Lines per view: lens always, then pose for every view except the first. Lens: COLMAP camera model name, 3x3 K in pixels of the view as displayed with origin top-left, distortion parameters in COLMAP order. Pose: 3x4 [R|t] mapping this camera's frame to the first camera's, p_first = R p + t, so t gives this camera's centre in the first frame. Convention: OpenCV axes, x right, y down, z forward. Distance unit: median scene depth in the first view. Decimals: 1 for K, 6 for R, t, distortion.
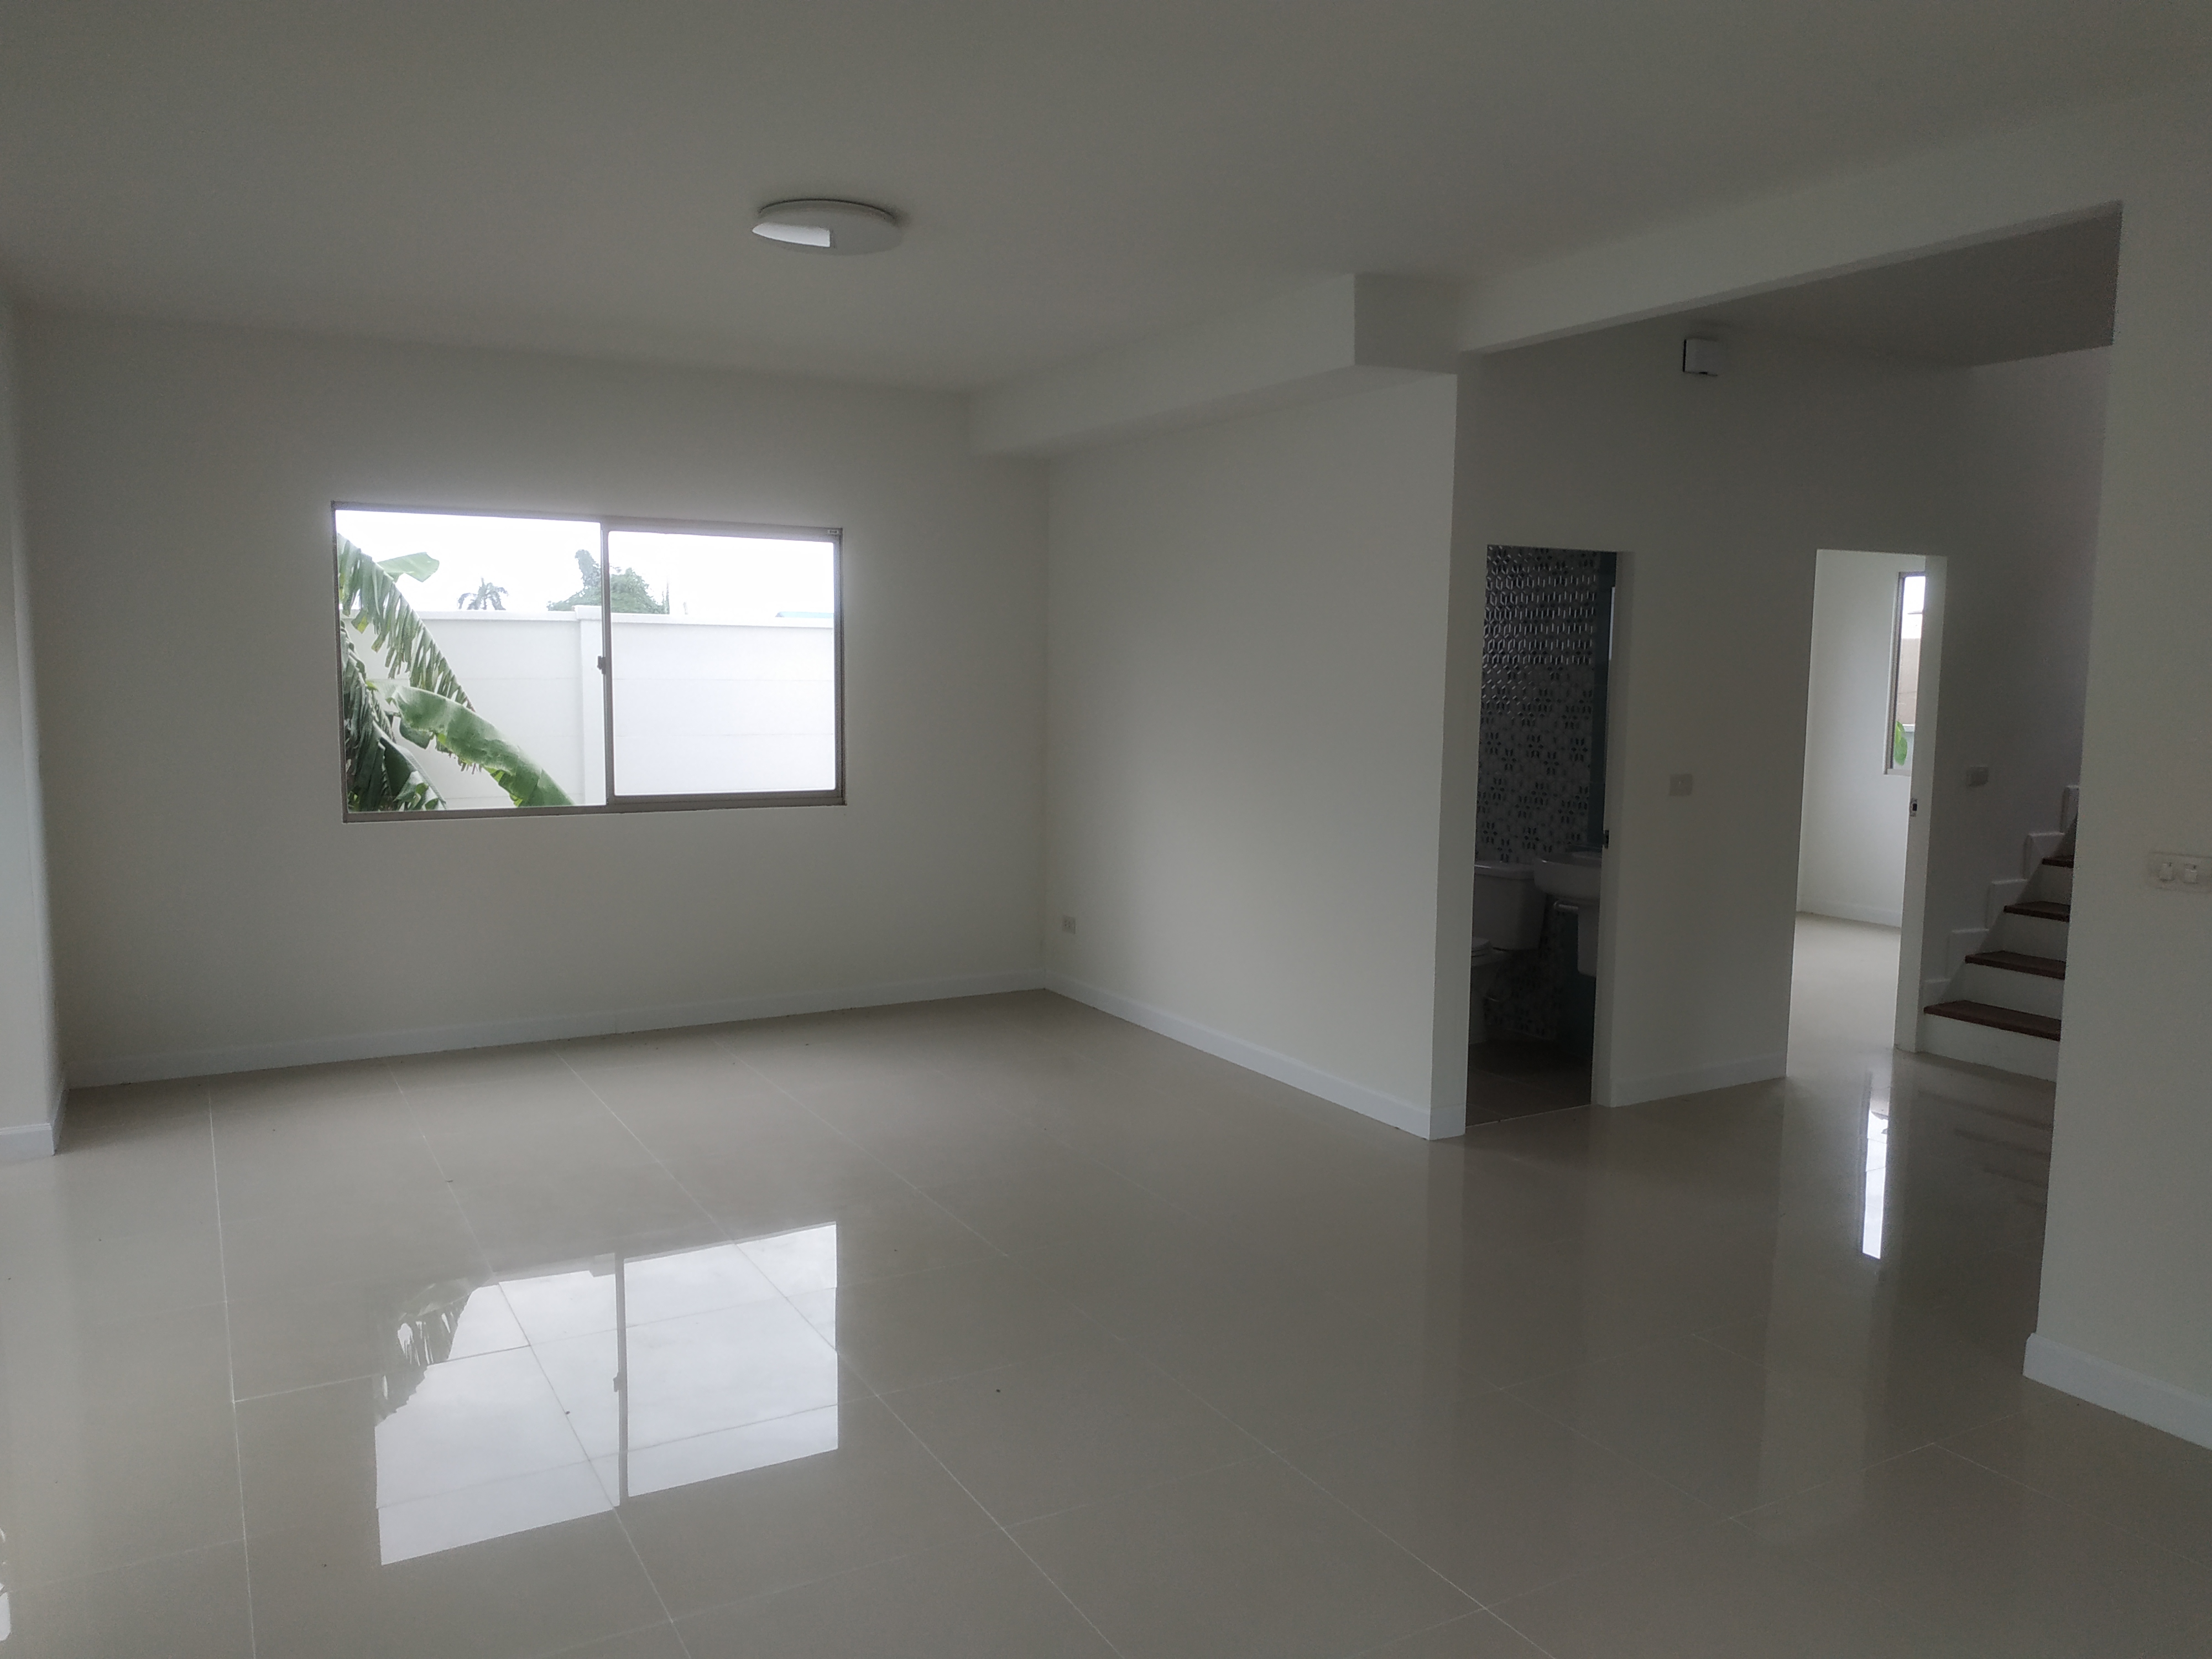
lens RADIAL K [[1619.9, 0, 1068.6], [0, 1619.9, 857.2], [0, 0, 1]] dist [0.007032, 0.002144]
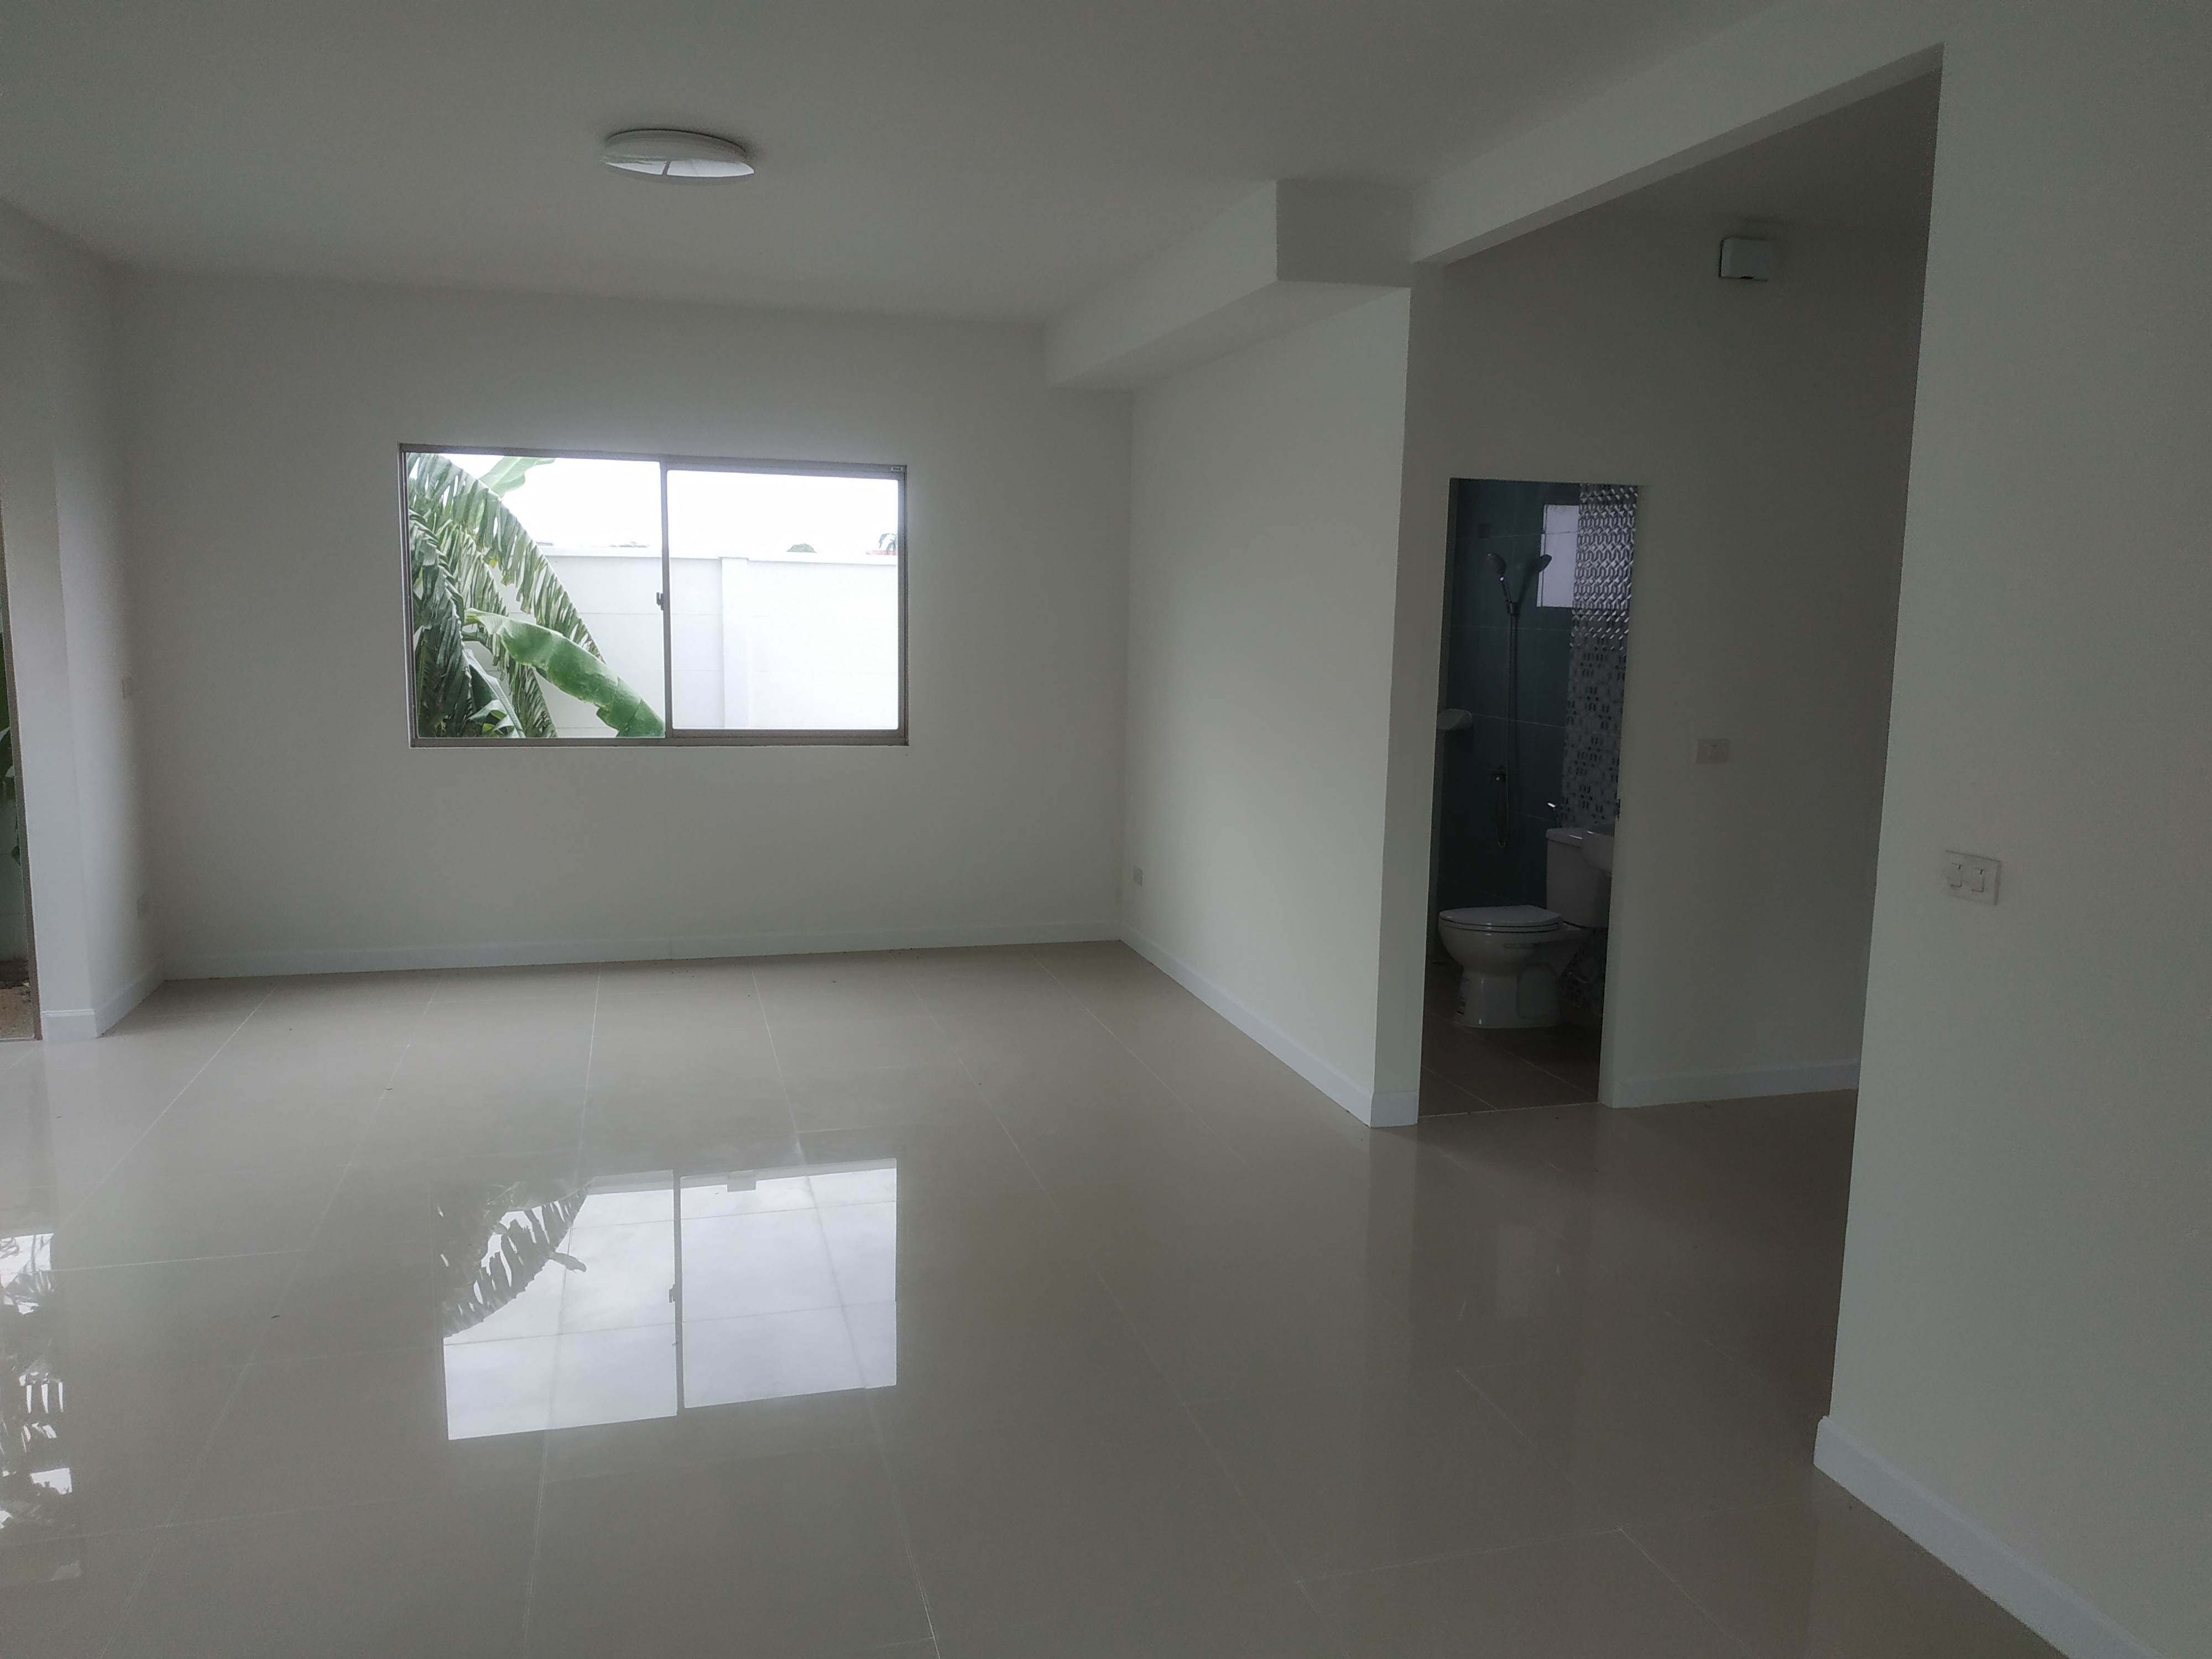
lens RADIAL K [[1630.1, 0, 1106.0], [0, 1630.1, 829.5], [0, 0, 1]] dist [0.004065, -0.000205]
pose [[0.974141, 0.041298, -0.222135, 0.209469], [-0.037582, 0.999074, 0.020928, -0.006137], [0.222793, -0.012038, 0.974791, 0.051680]]
